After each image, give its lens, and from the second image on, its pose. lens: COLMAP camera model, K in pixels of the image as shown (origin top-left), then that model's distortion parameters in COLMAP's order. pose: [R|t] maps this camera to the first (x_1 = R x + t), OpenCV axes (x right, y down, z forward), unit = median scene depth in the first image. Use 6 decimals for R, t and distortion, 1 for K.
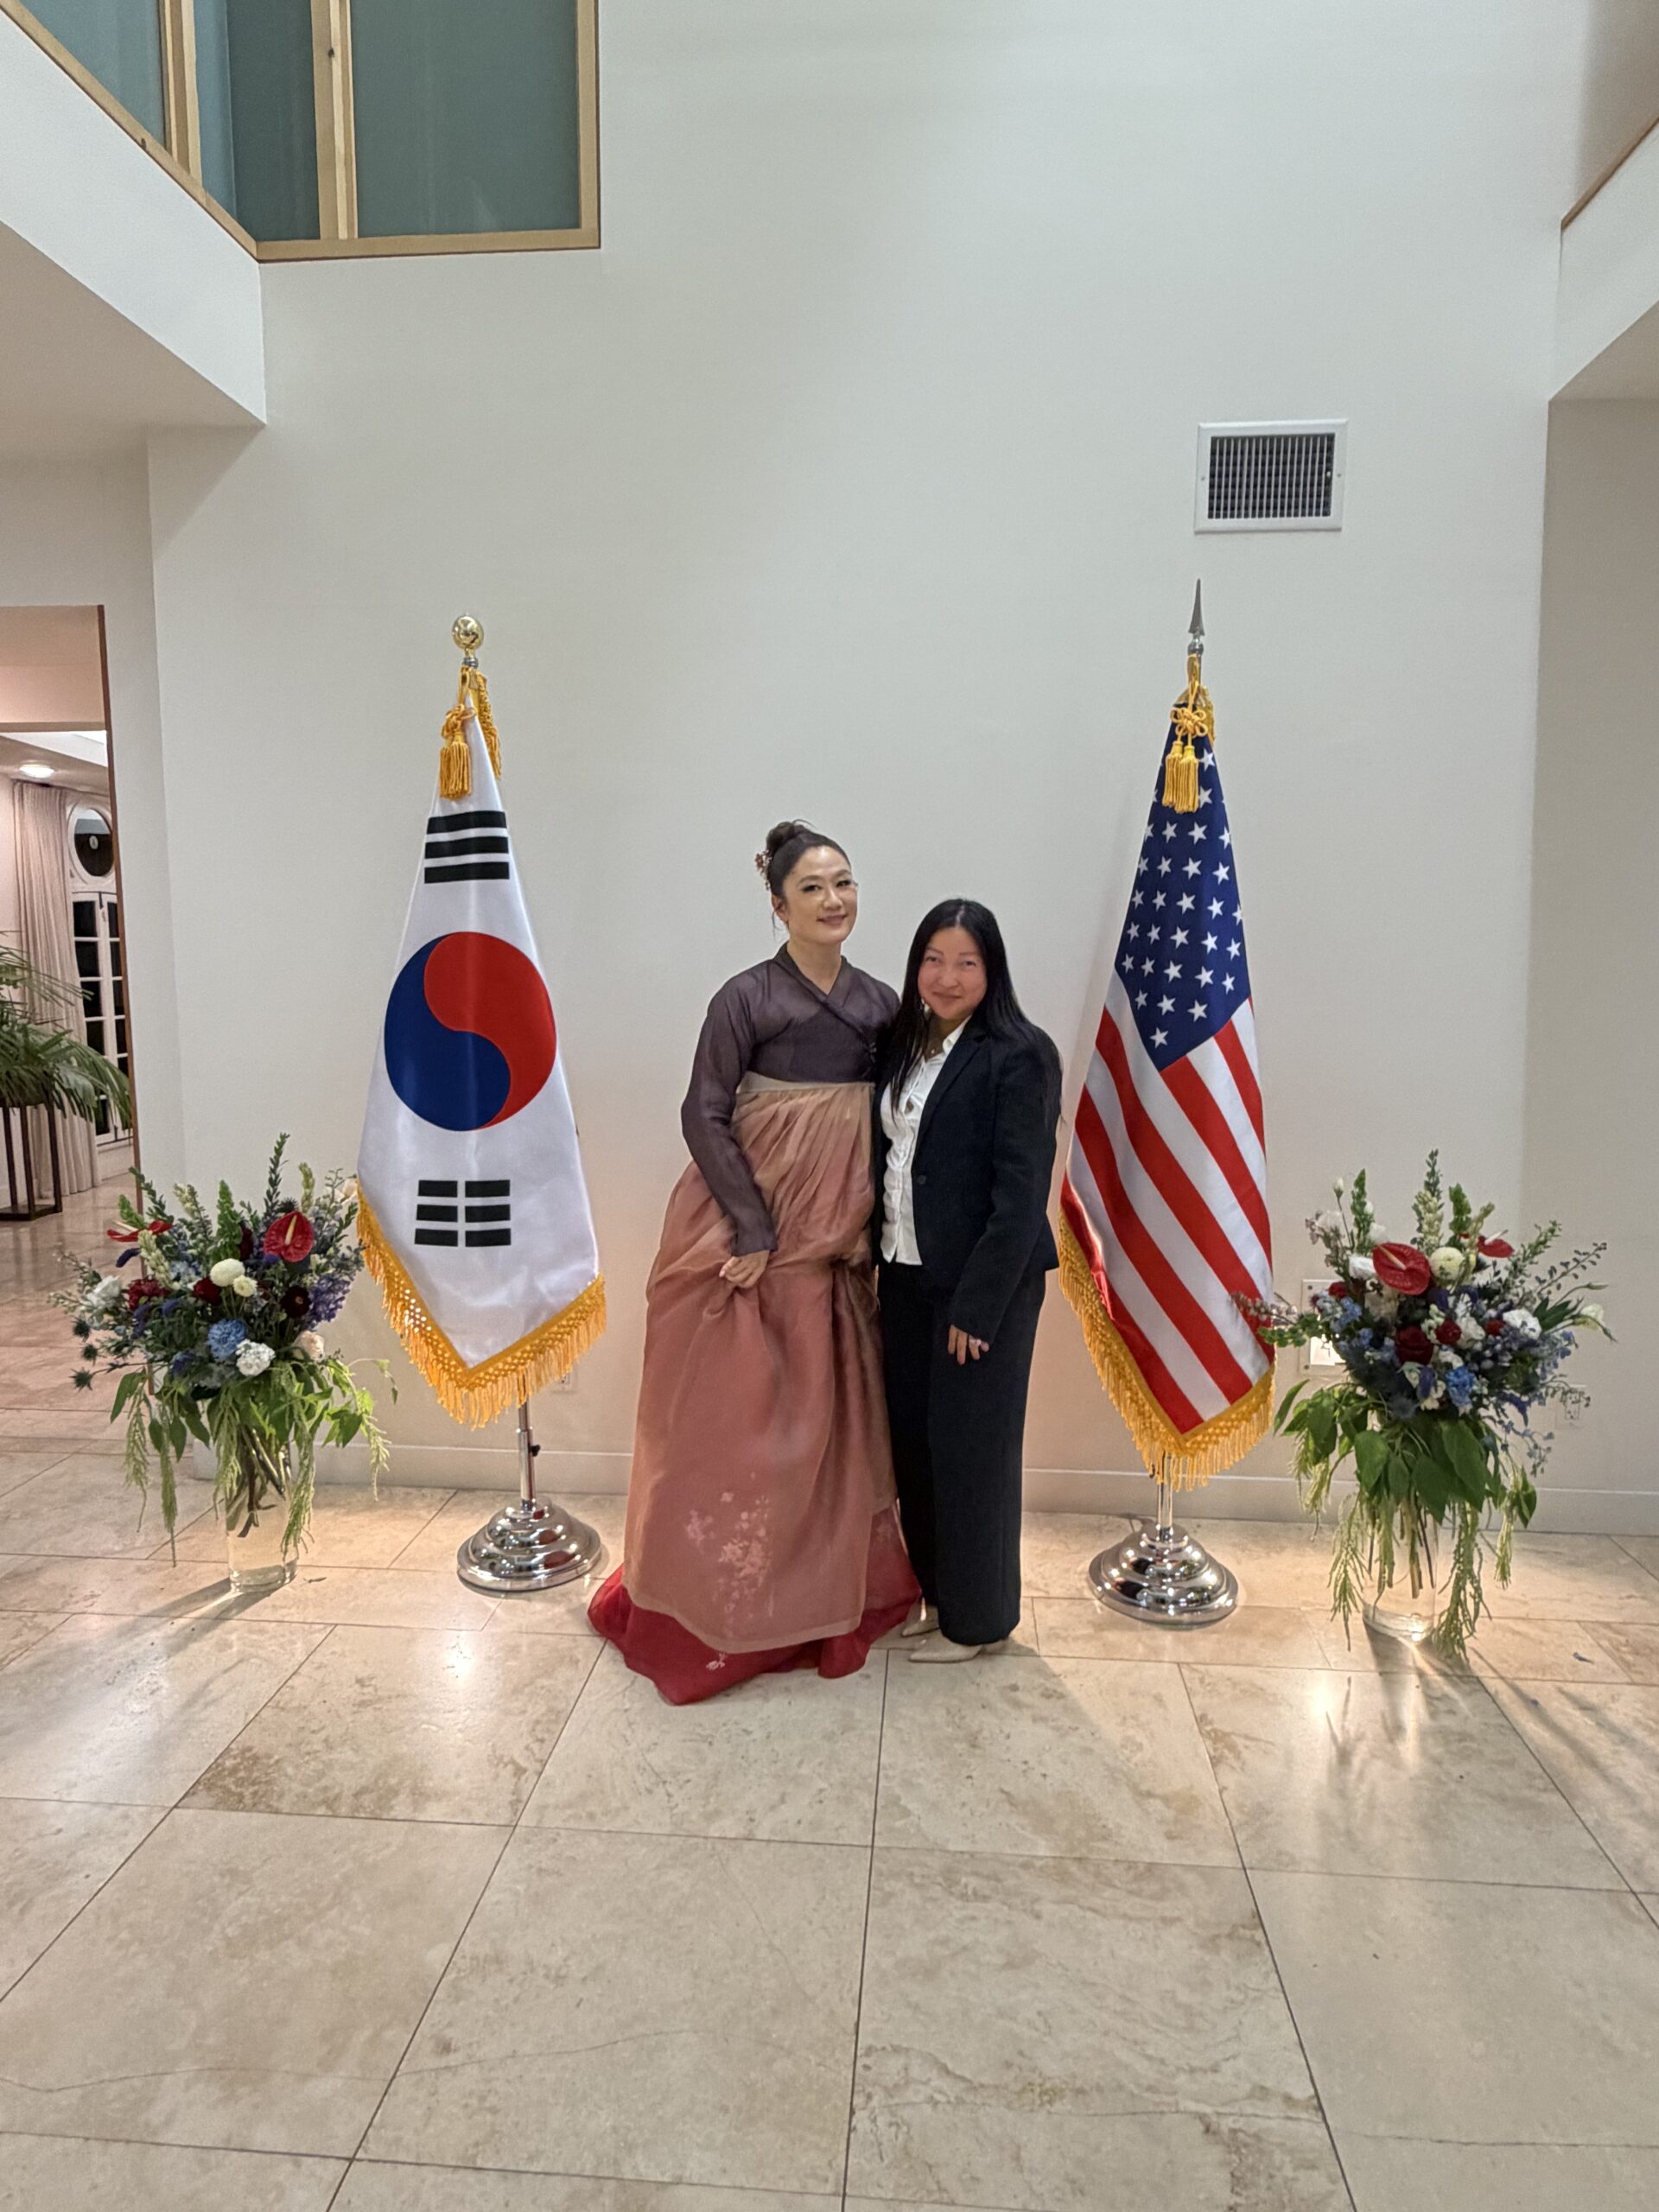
lens RADIAL K [[1289.8, 0, 840.6], [0, 1289.8, 1112.7], [0, 0, 1]] dist [-0.002311, 0.001860]
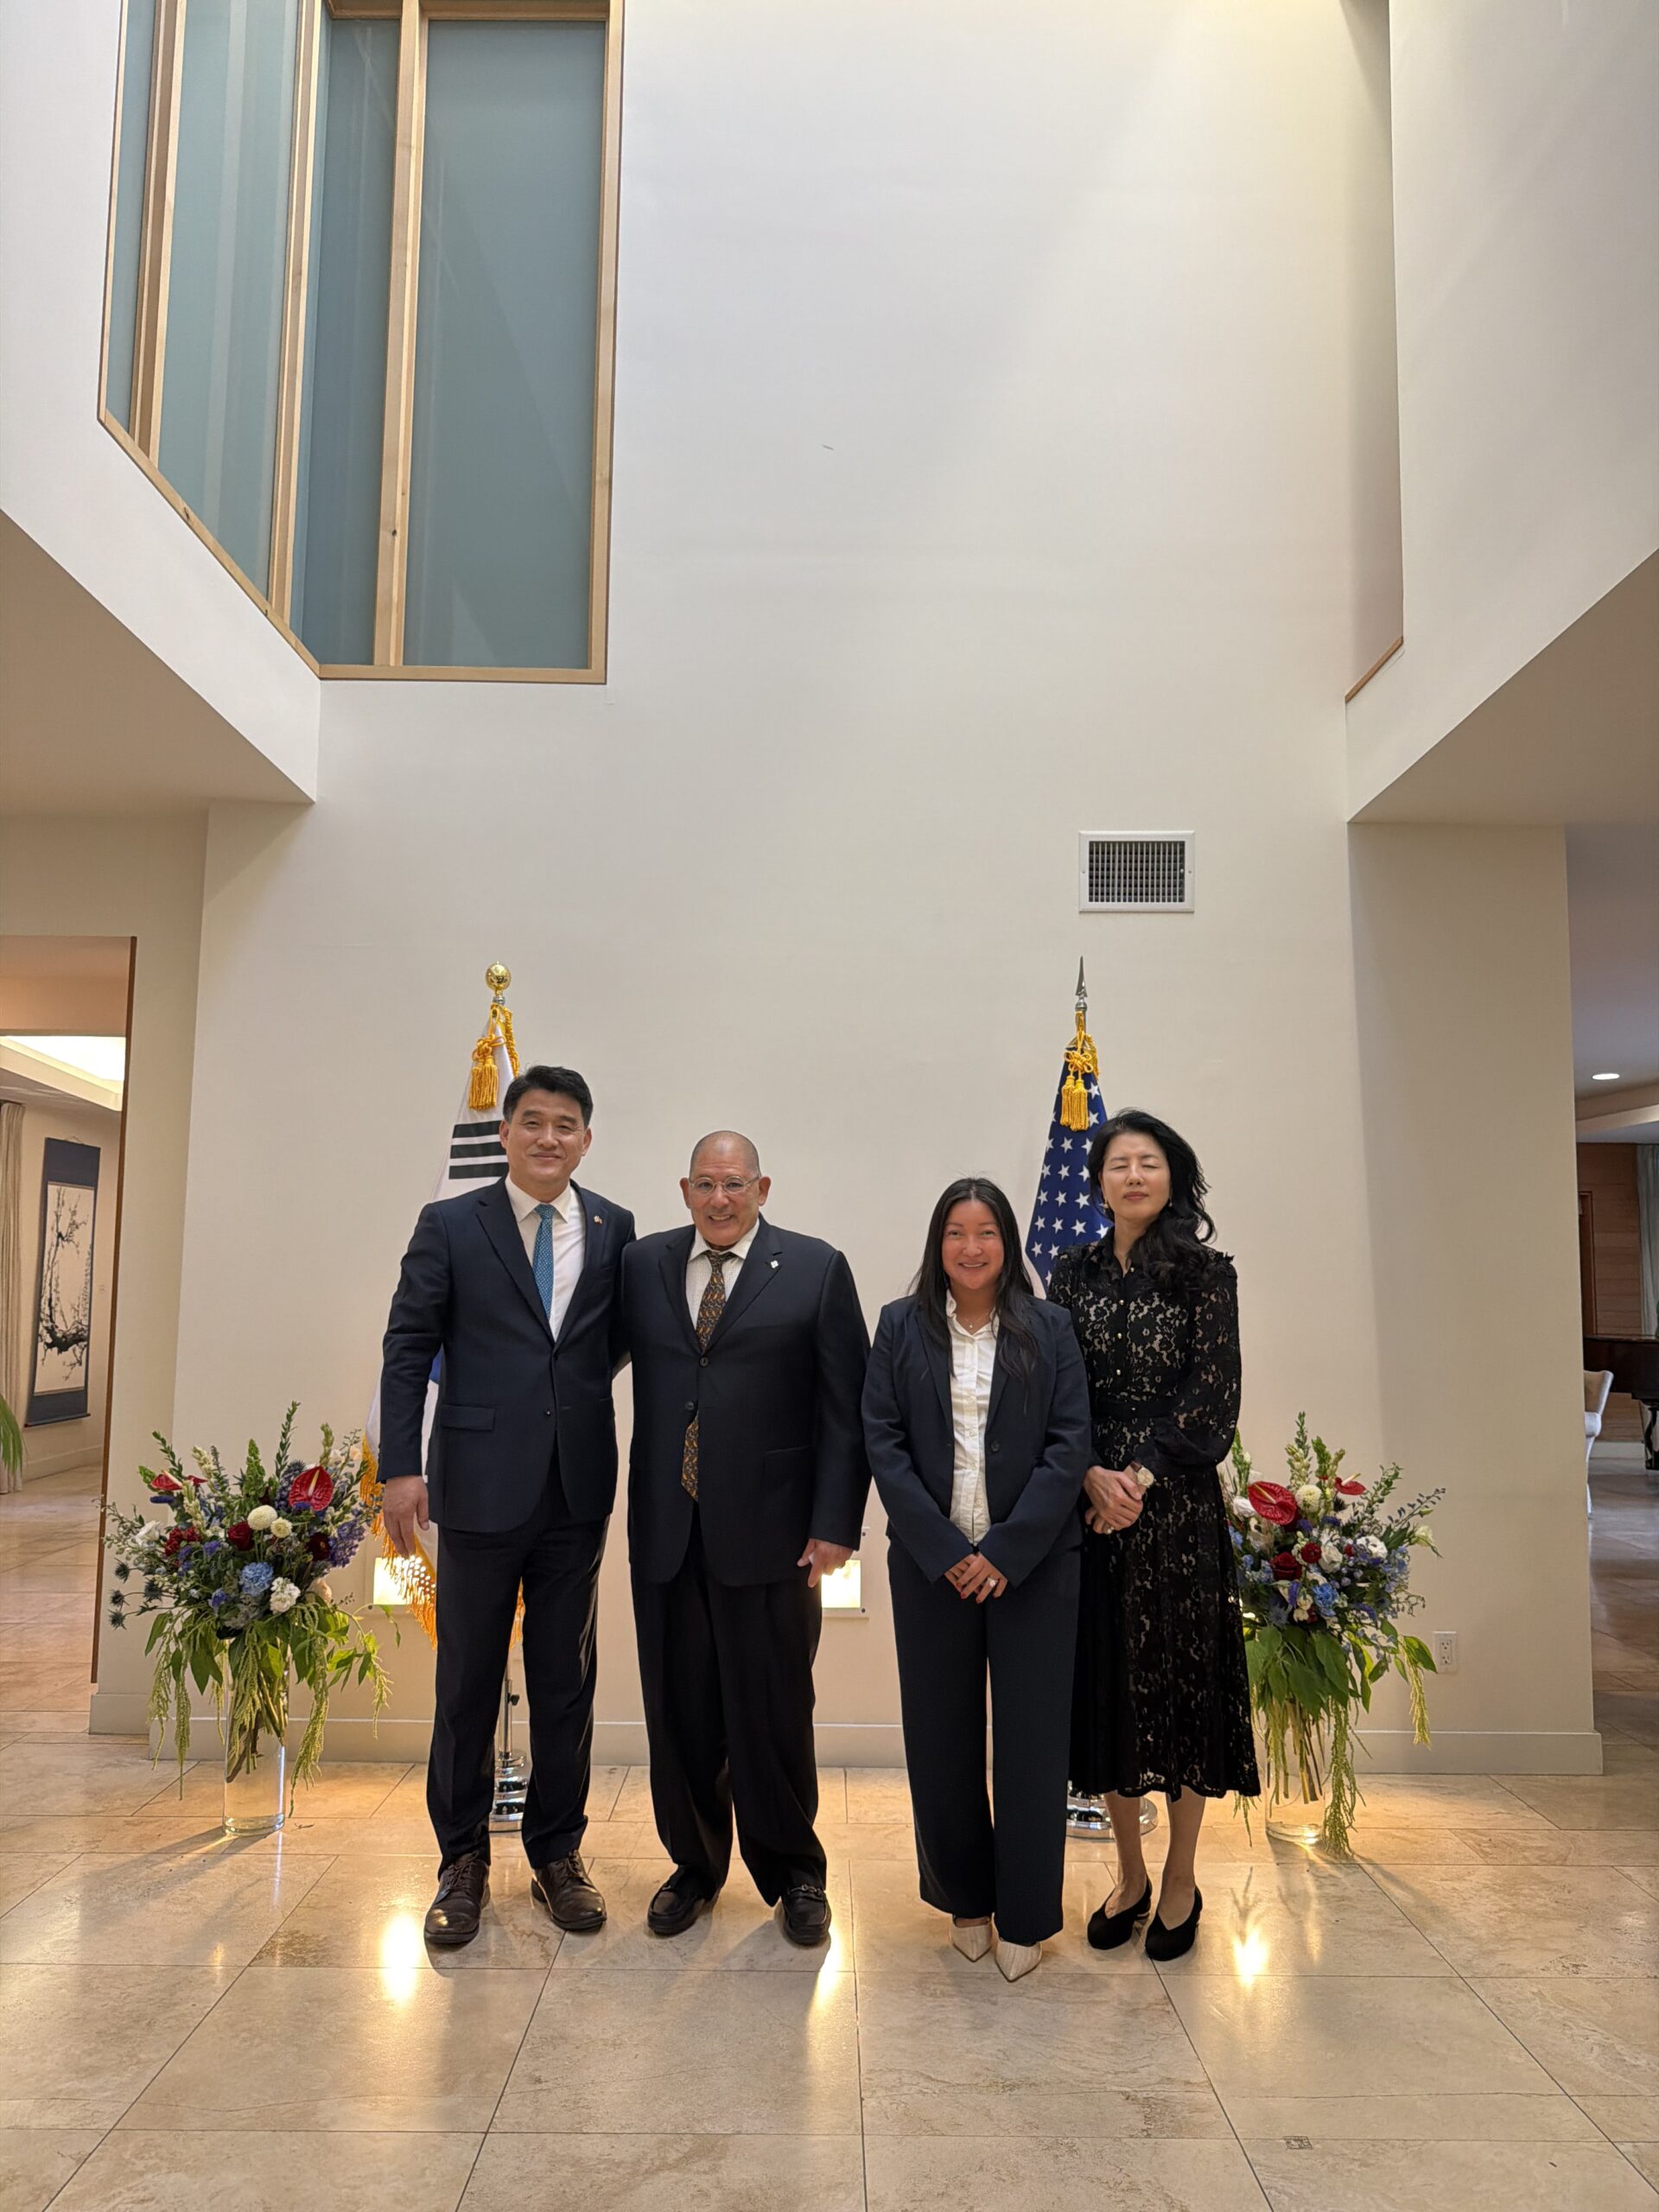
lens RADIAL K [[1559.5, 0, 831.2], [0, 1559.5, 1133.5], [0, 0, 1]] dist [0.088074, -0.105440]
pose [[0.996420, 0.012563, 0.083602, -0.098923], [0.005551, 0.977040, -0.212984, 0.092121], [-0.084358, 0.212685, 0.973472, -0.454243]]
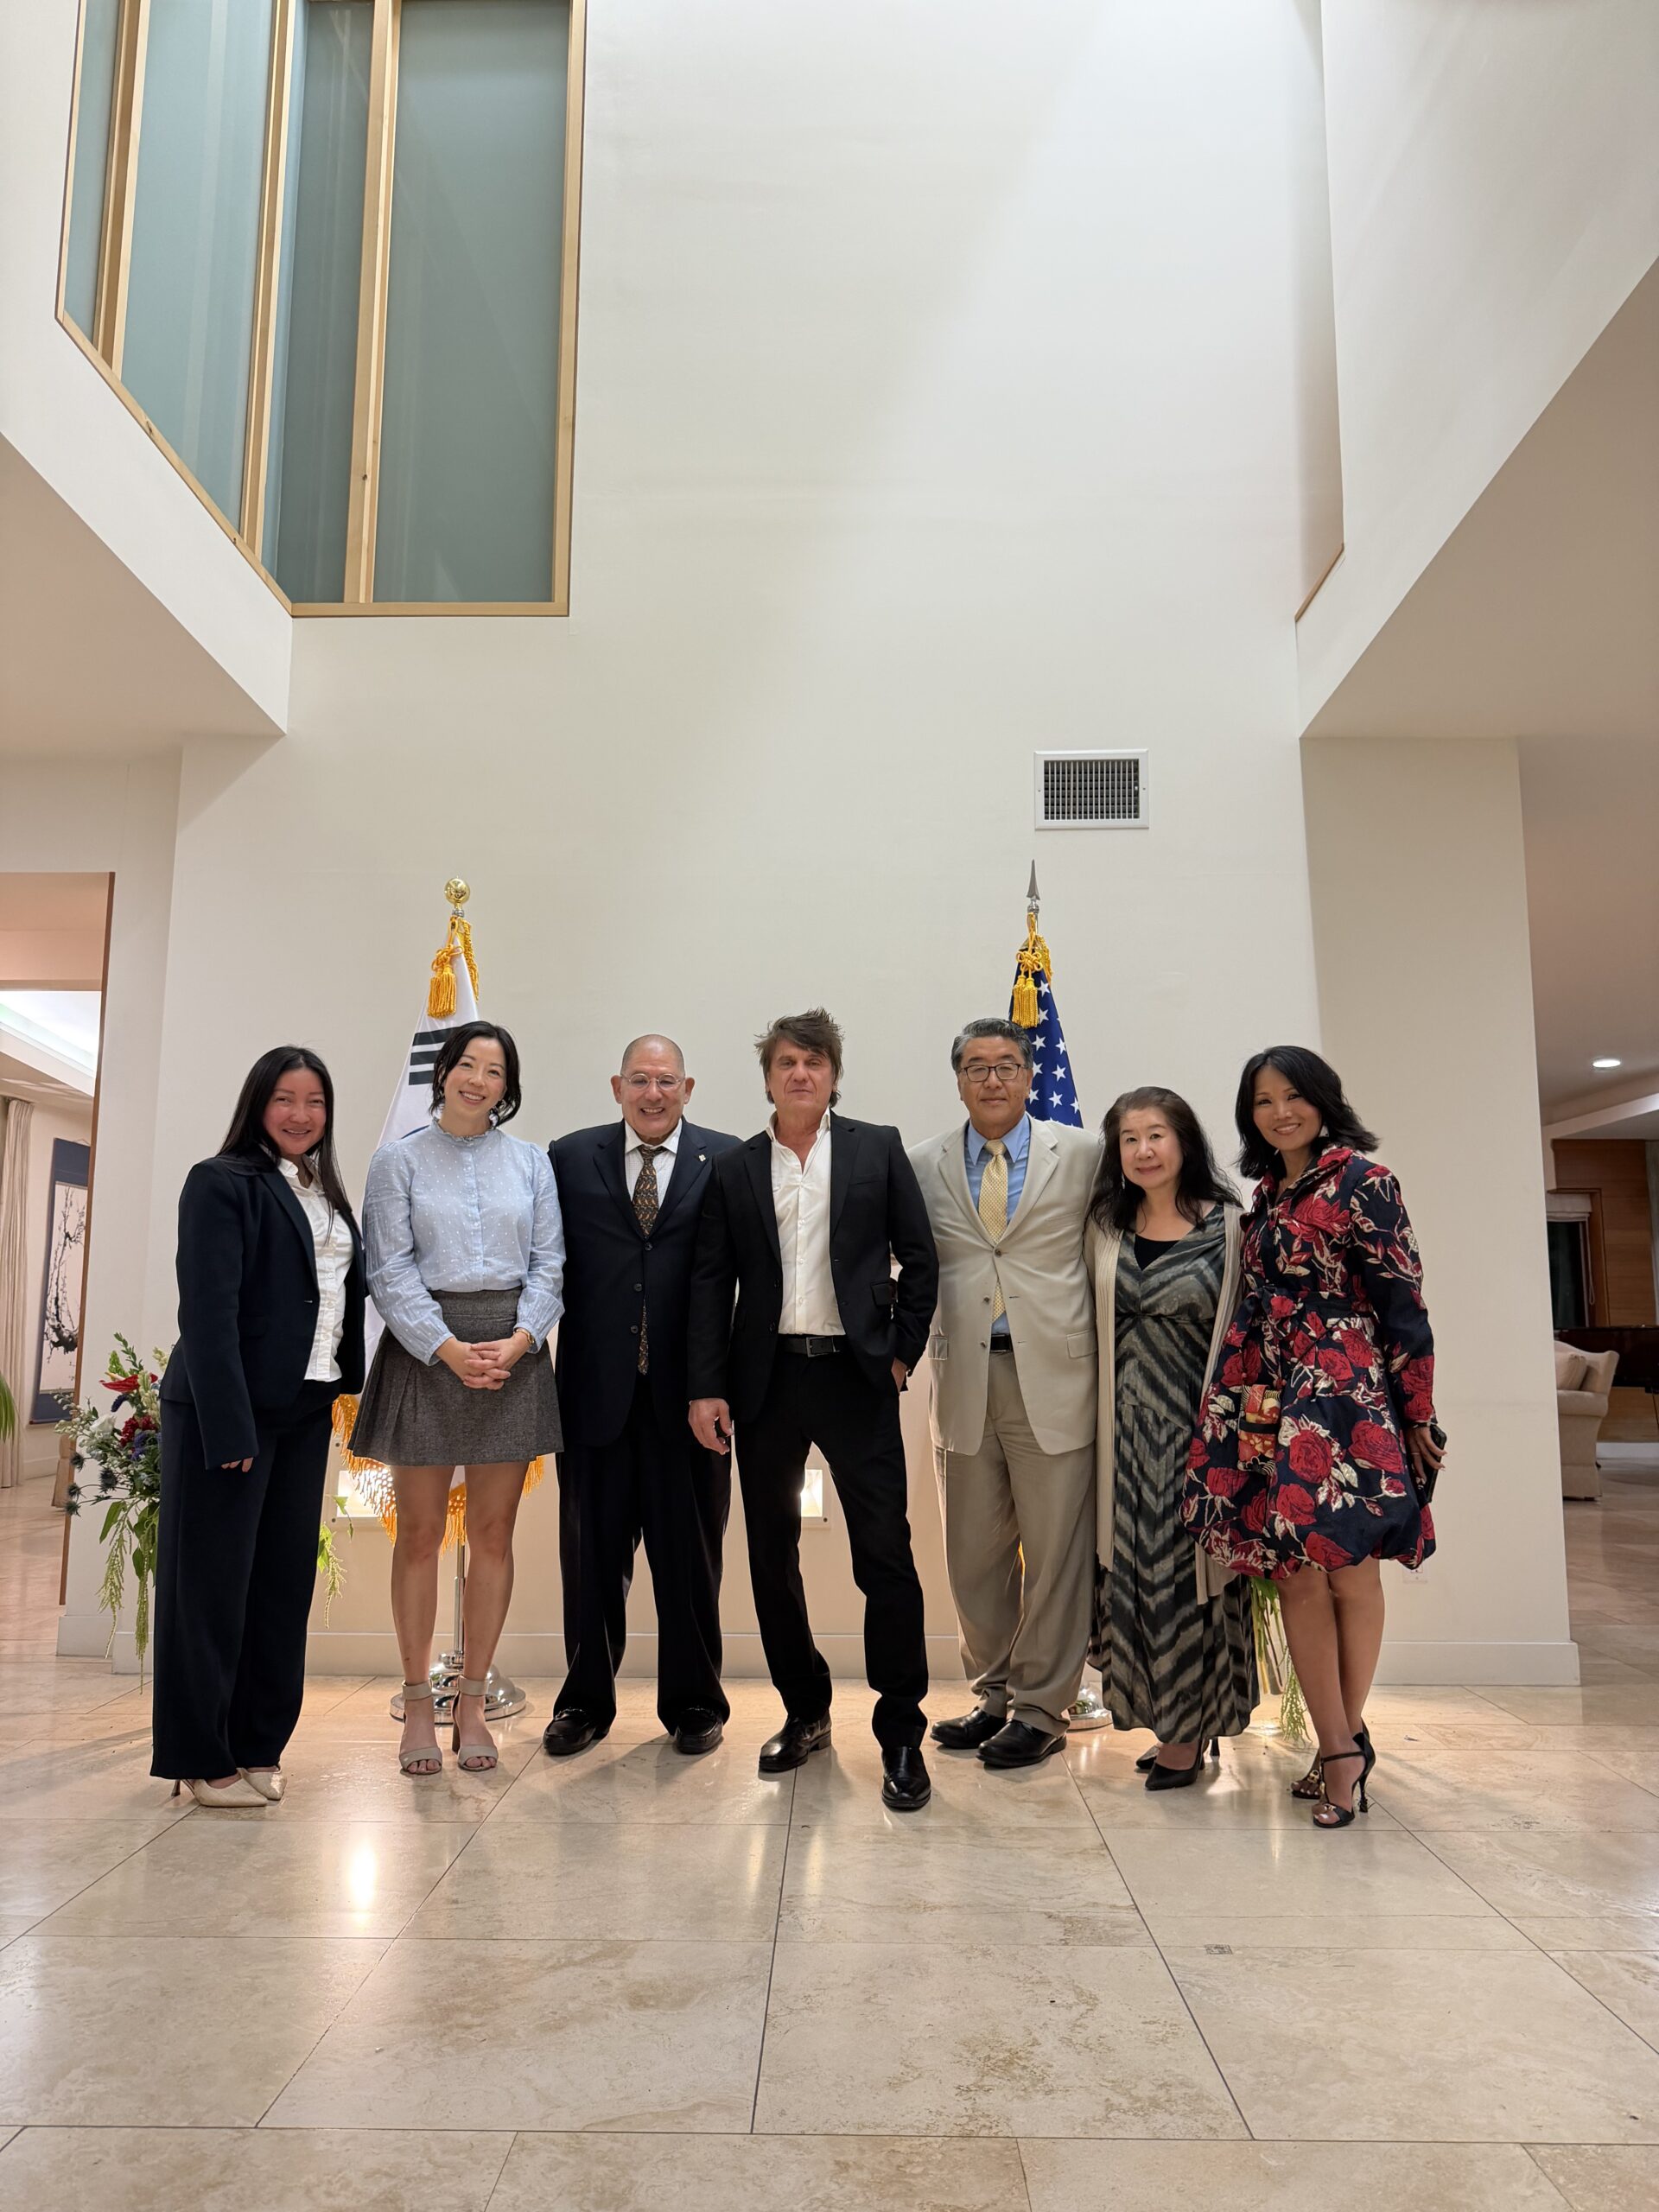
lens RADIAL K [[1556.8, 0, 822.1], [0, 1556.8, 1114.2], [0, 0, 1]] dist [0.089461, -0.121461]
pose [[0.998131, 0.006177, 0.060804, -0.029029], [0.009852, 0.965604, -0.259831, 0.238237], [-0.060317, 0.259945, 0.963738, -0.433156]]
